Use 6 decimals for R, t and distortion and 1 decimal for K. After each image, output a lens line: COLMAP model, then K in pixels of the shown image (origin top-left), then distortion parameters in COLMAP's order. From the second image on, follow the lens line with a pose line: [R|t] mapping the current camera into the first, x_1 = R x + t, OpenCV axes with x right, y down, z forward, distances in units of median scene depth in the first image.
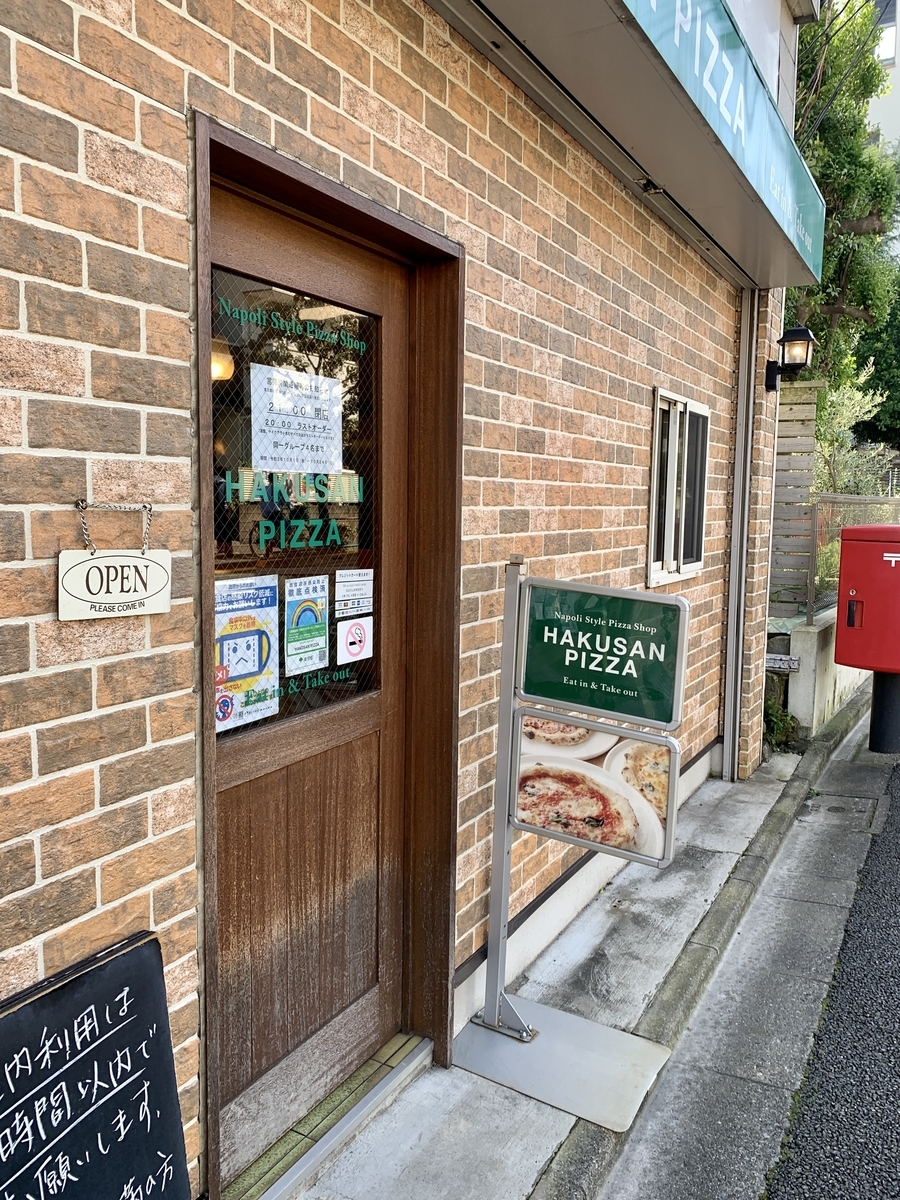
lens RADIAL K [[896.9, 0, 450.0], [0, 896.9, 600.0], [0, 0, 1]] dist [0.053330, -0.054840]
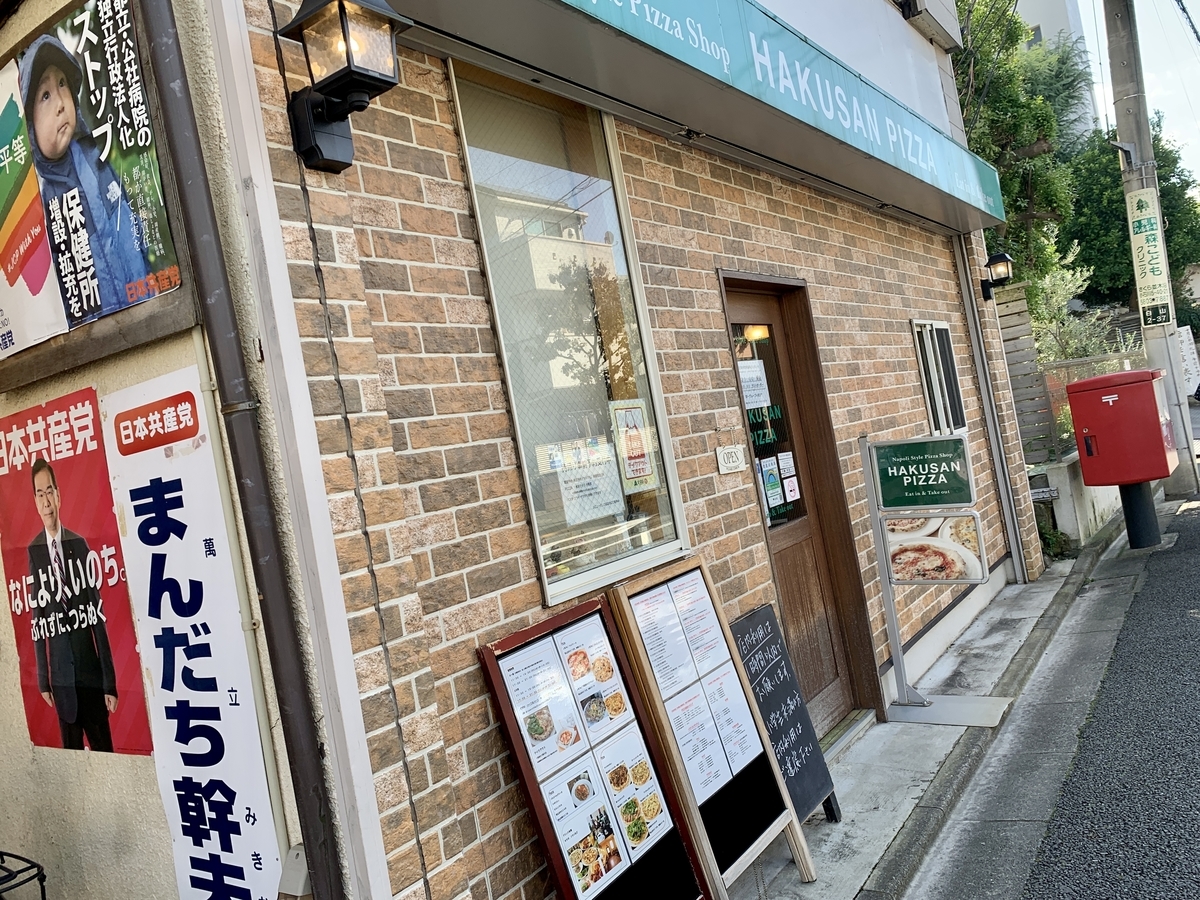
lens RADIAL K [[919.3, 0, 600.0], [0, 919.3, 450.0], [0, 0, 1]] dist [0.021777, -0.005015]
pose [[0.977613, -0.189103, -0.092267, -0.244691], [0.177856, 0.976973, -0.117856, 0.095935], [0.112430, 0.098808, 0.988735, -0.776078]]
